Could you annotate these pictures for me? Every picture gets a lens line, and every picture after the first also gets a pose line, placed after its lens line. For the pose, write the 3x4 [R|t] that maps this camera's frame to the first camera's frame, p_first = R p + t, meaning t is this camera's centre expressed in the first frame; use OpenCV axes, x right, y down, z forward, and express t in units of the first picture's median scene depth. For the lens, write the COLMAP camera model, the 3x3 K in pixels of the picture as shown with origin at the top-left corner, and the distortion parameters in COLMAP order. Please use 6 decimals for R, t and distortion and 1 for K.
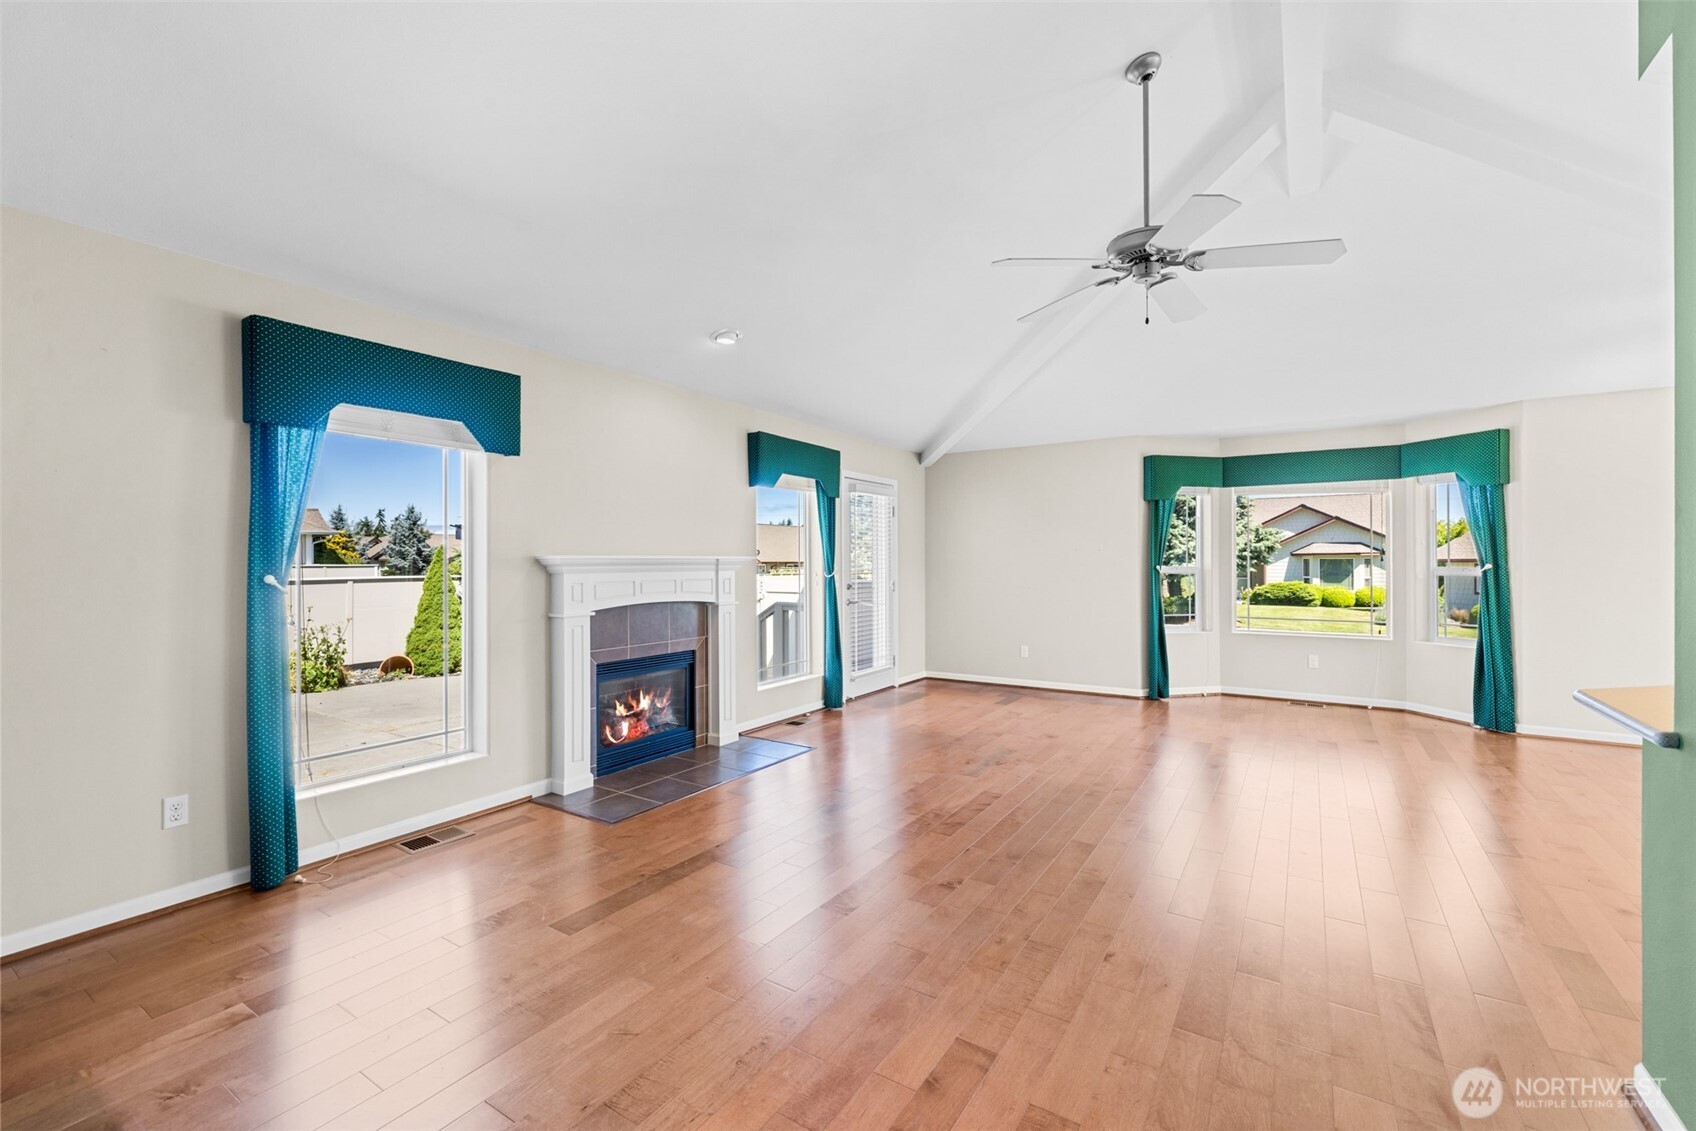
lens RADIAL K [[717.5, 0, 843.1], [0, 717.5, 562.0], [0, 0, 1]] dist [-0.001326, 0.001040]
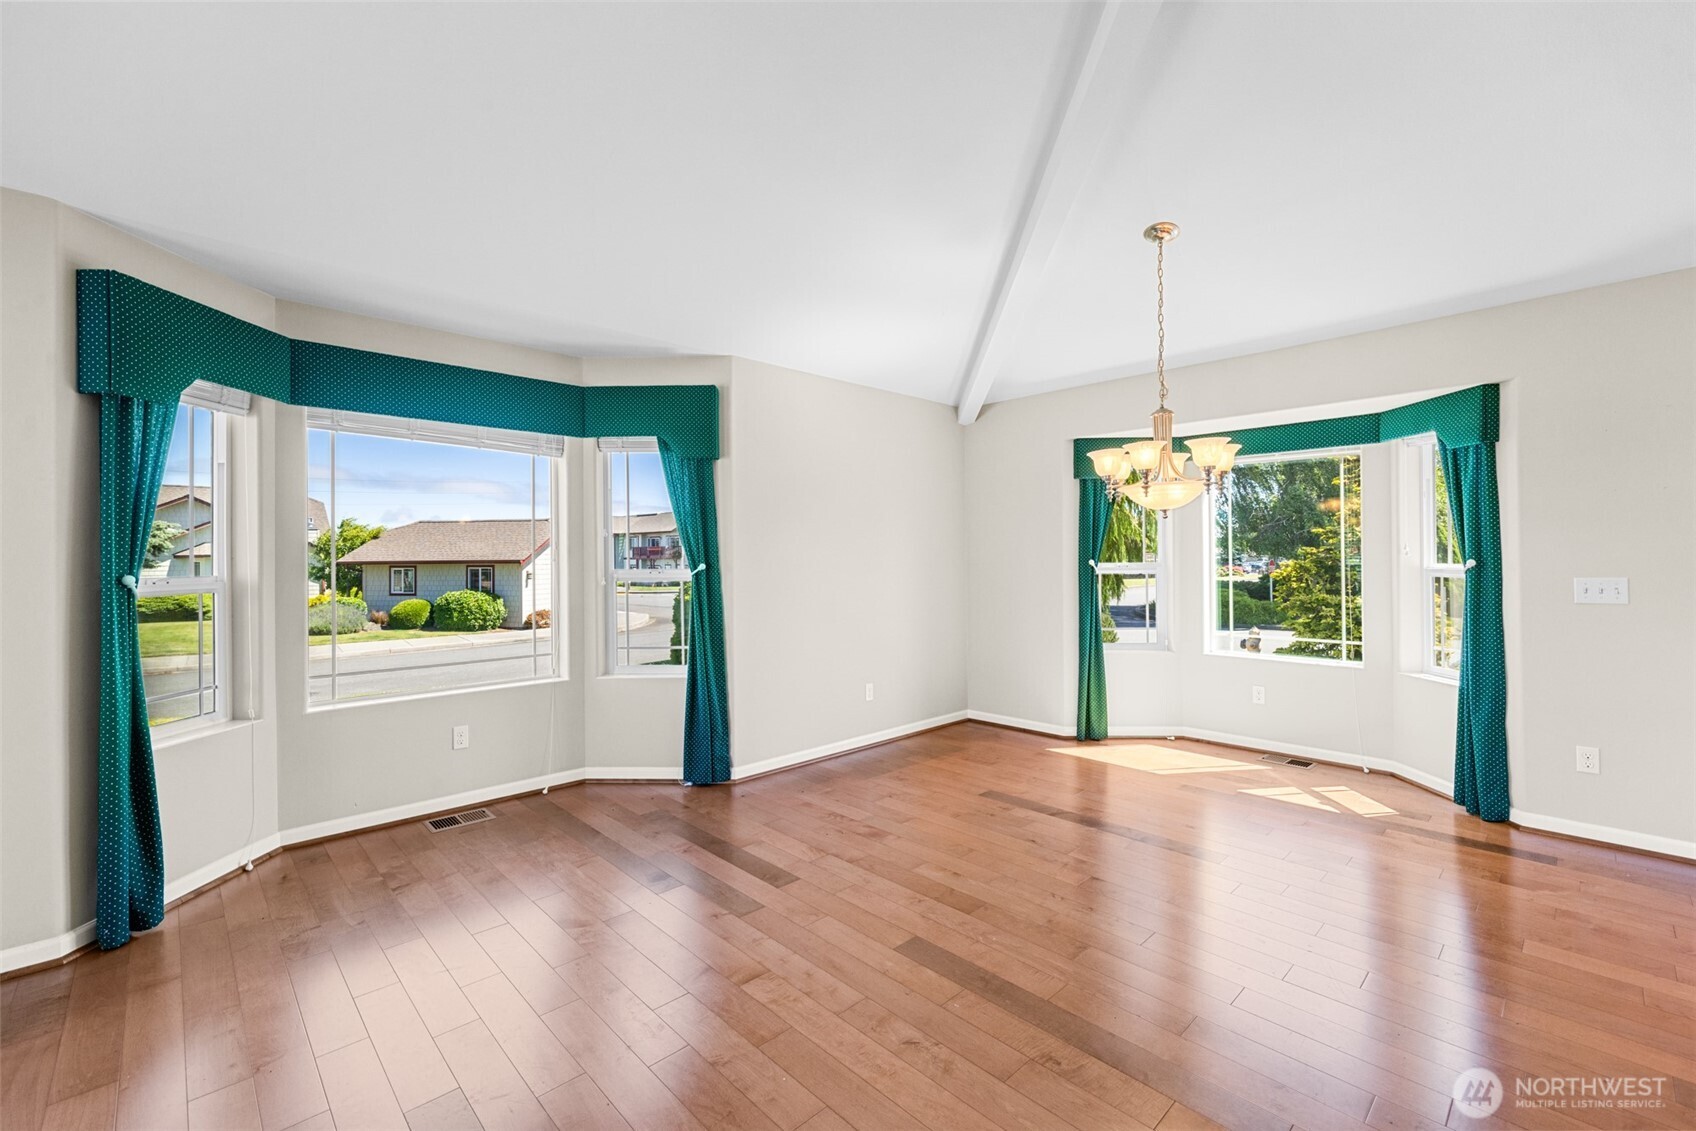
lens RADIAL K [[717.5, 0, 843.1], [0, 717.5, 562.0], [0, 0, 1]] dist [-0.001326, 0.001040]
pose [[0.235741, -0.003018, 0.971811, 0.183753], [0.007323, 0.999972, 0.001329, 0.000958], [-0.971788, 0.006803, 0.235756, 0.608450]]
